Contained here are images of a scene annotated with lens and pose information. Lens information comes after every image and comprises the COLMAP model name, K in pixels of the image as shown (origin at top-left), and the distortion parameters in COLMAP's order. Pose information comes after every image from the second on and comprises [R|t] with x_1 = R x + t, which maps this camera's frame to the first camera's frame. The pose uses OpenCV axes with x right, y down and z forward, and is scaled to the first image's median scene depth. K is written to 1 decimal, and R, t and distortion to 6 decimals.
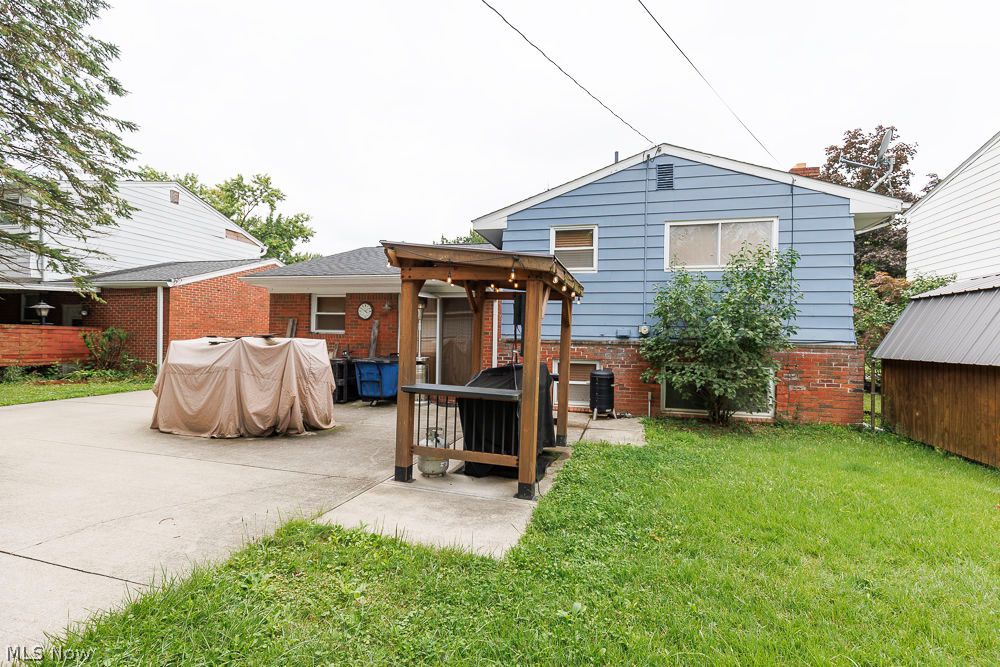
lens RADIAL K [[445.7, 0, 503.9], [0, 445.7, 334.9], [0, 0, 1]] dist [0.002111, -0.000399]
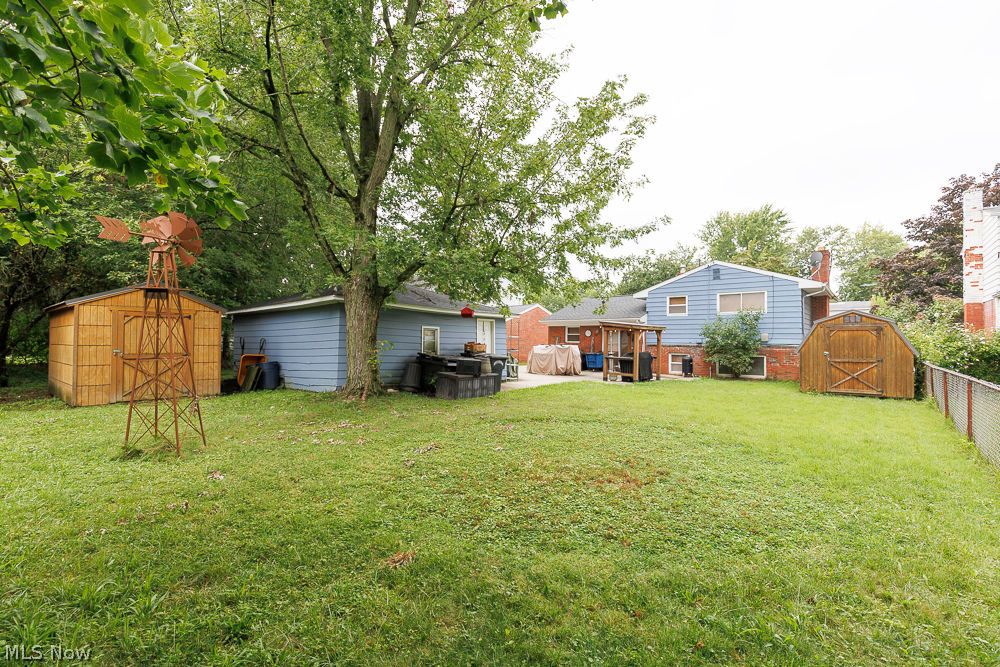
lens RADIAL K [[445.7, 0, 502.6], [0, 445.7, 332.8], [0, 0, 1]] dist [0.002111, -0.000399]
pose [[0.903094, -0.019724, -0.428989, 0.348319], [0.012107, 0.999717, -0.020479, -0.015031], [0.429272, 0.013301, 0.903077, -1.580641]]
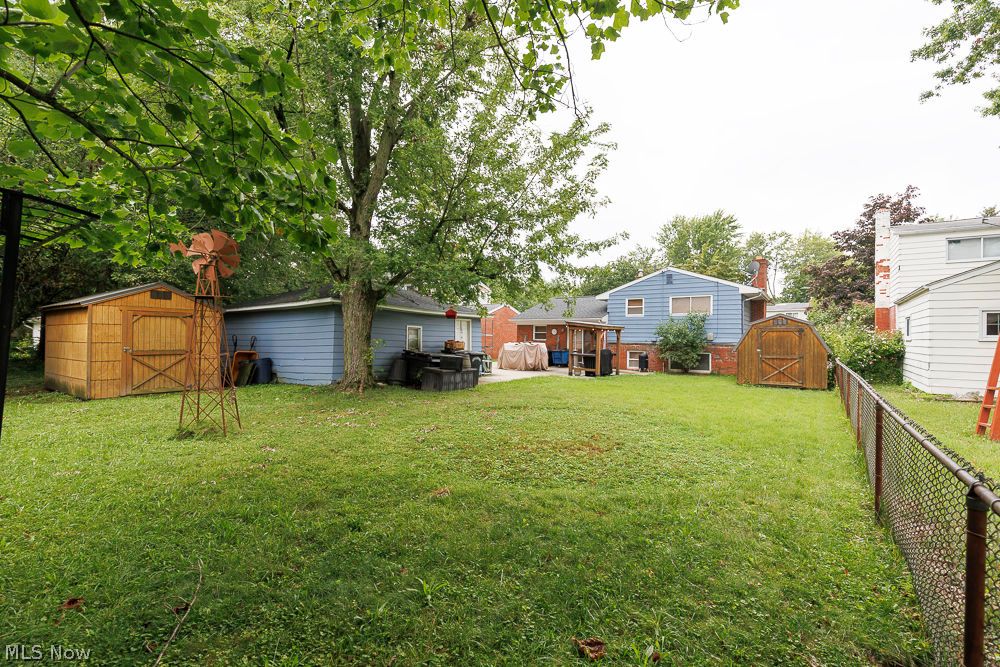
lens RADIAL K [[445.7, 0, 501.1], [0, 445.7, 337.0], [0, 0, 1]] dist [0.002111, -0.000399]
pose [[0.934179, -0.008890, -0.356695, 0.370550], [0.008442, 0.999960, -0.002812, -0.021938], [0.356706, -0.000384, 0.934217, -1.761197]]
